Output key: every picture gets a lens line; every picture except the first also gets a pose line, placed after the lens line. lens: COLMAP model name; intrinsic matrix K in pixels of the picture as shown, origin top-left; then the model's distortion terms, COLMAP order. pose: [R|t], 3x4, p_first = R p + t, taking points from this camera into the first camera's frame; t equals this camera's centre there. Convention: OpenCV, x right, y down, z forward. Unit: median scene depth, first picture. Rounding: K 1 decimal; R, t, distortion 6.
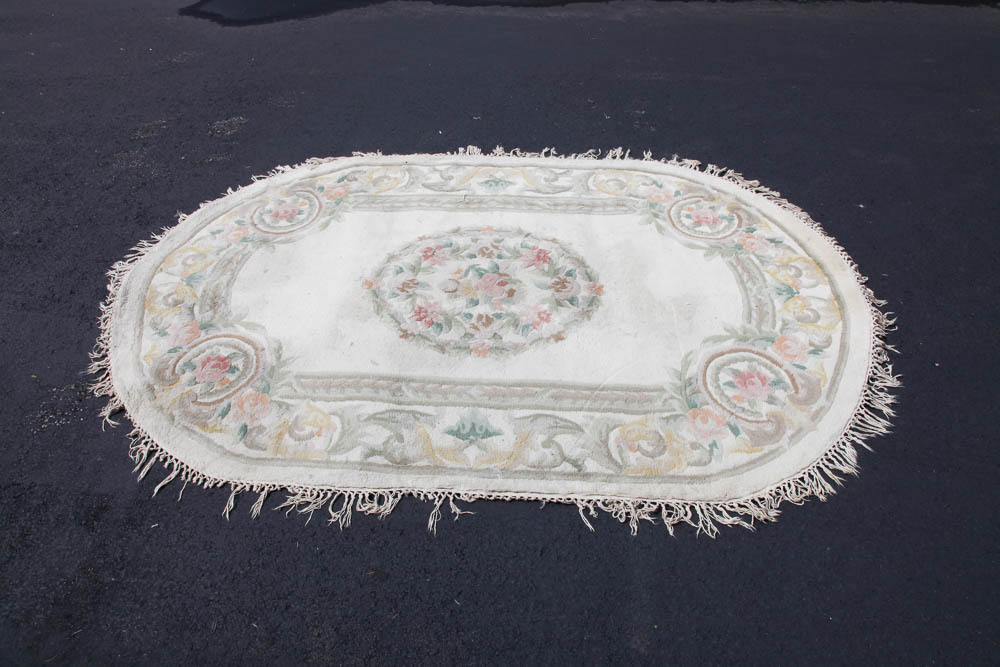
lens RADIAL K [[685.6, 0, 496.9], [0, 685.6, 327.9], [0, 0, 1]] dist [-0.107506, 0.012300]
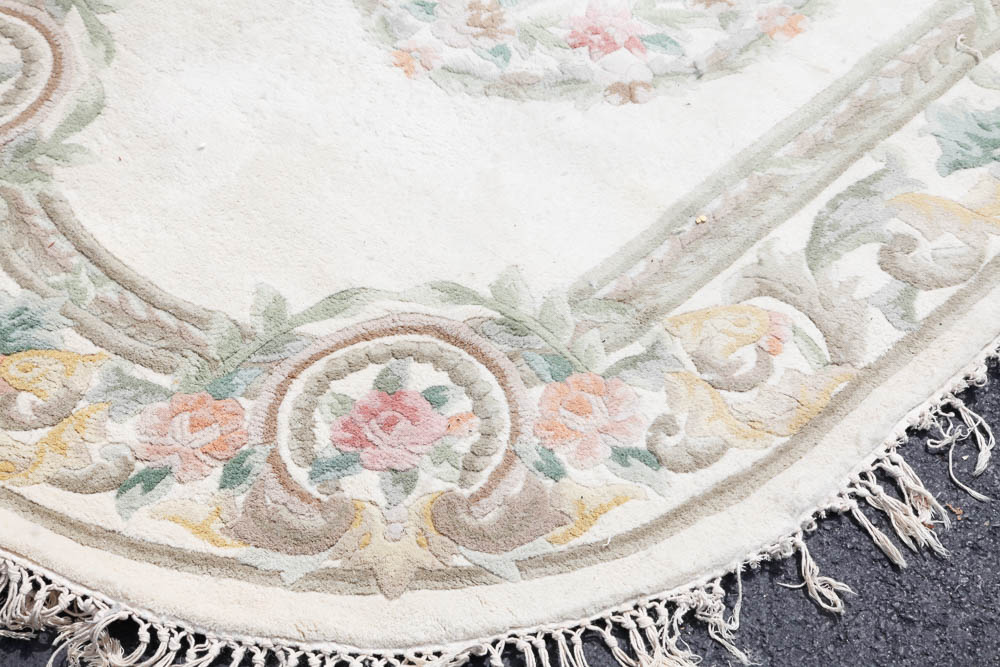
lens RADIAL K [[1711.9, 0, 497.5], [0, 1711.9, 323.8], [0, 0, 1]] dist [0.210266, 0.000000]
pose [[-0.656735, 0.601137, -0.455339, 0.713741], [-0.510871, 0.089500, 0.854986, -0.995256], [0.554716, 0.794118, 0.248326, 0.986283]]
